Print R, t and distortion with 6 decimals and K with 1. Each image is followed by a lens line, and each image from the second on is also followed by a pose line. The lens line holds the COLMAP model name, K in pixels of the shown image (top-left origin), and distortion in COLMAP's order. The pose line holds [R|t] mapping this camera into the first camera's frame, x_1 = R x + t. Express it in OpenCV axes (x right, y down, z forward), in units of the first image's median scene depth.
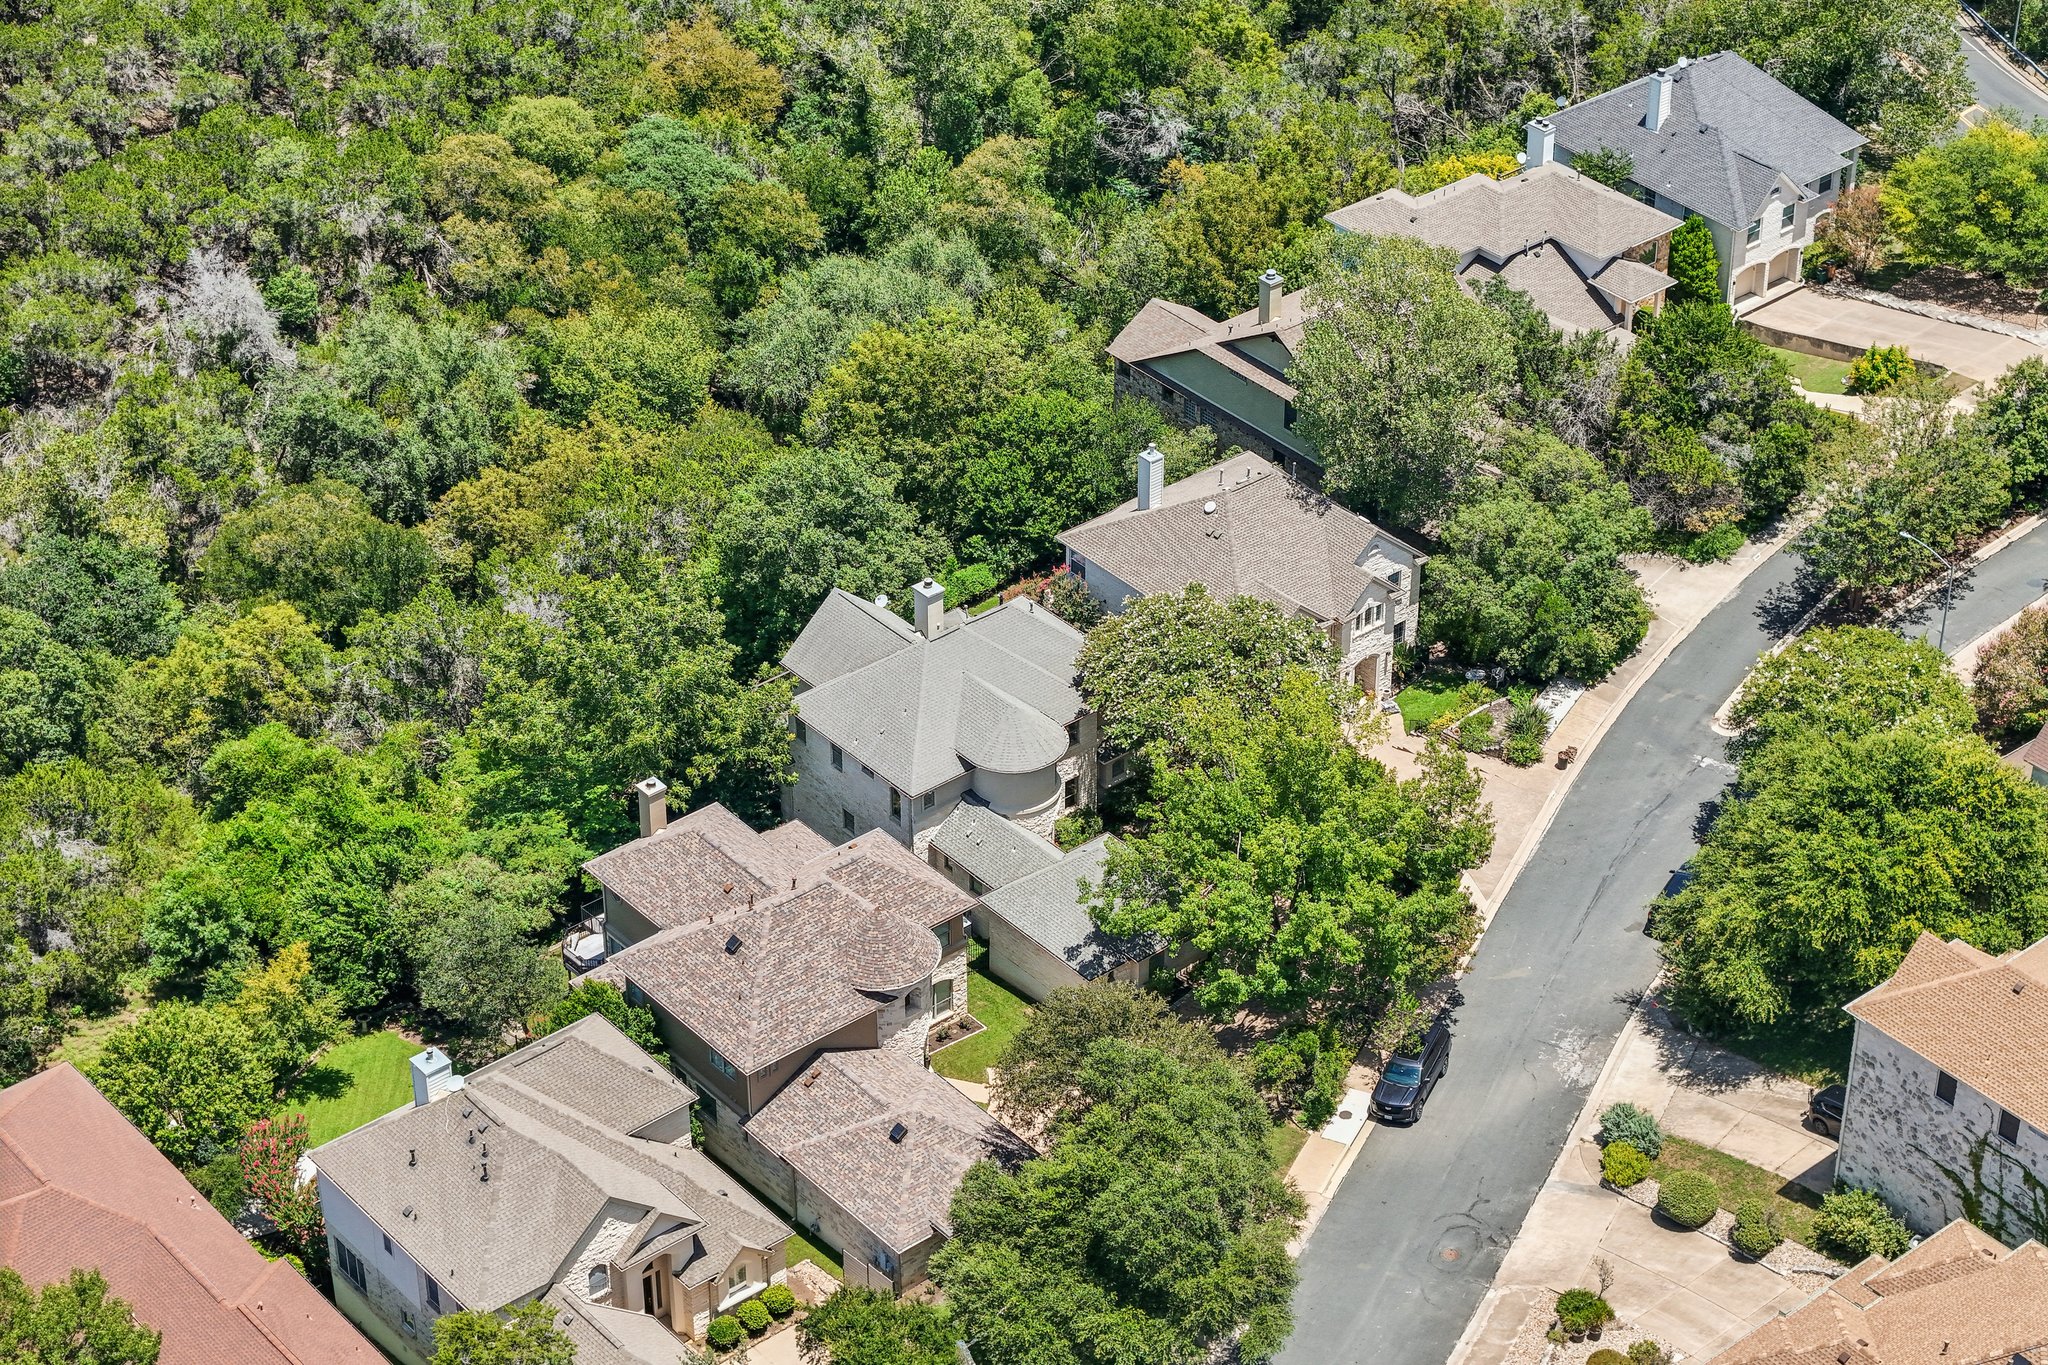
lens RADIAL K [[4136.4, 0, 1024.0], [0, 4136.4, 682.5], [0, 0, 1]] dist [-0.079732, -0.185332]
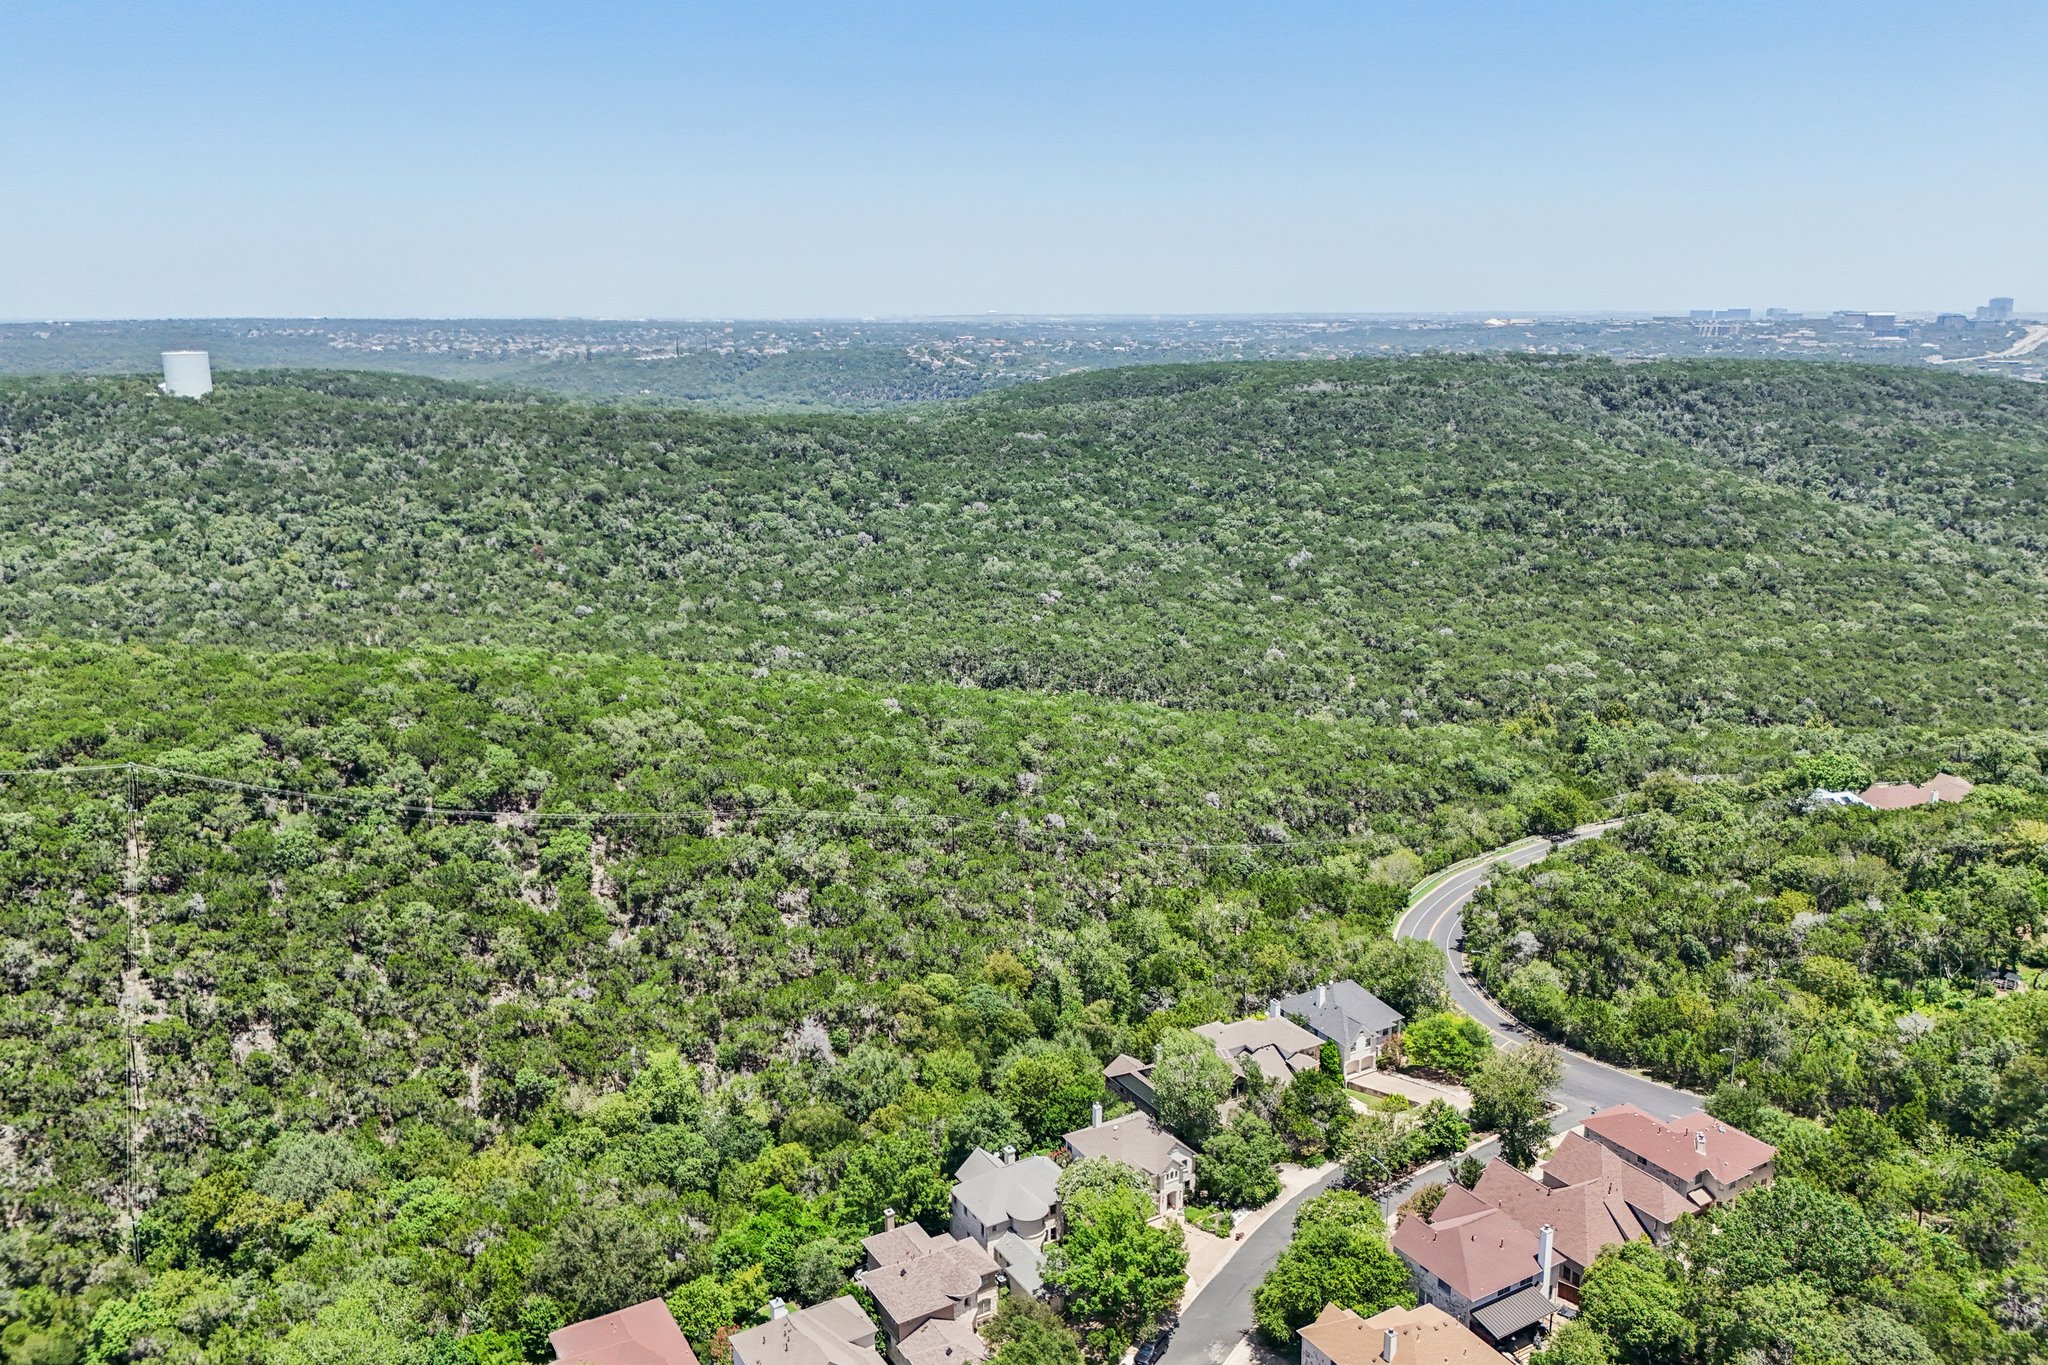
lens RADIAL K [[1582.7, 0, 1024.0], [0, 1582.7, 682.5], [0, 0, 1]] dist [0.044972, -0.086857]
pose [[0.987591, 0.041103, -0.151574, 0.121390], [-0.090489, 0.937757, -0.335296, 0.035428], [0.128358, 0.344851, 0.929840, -0.067785]]
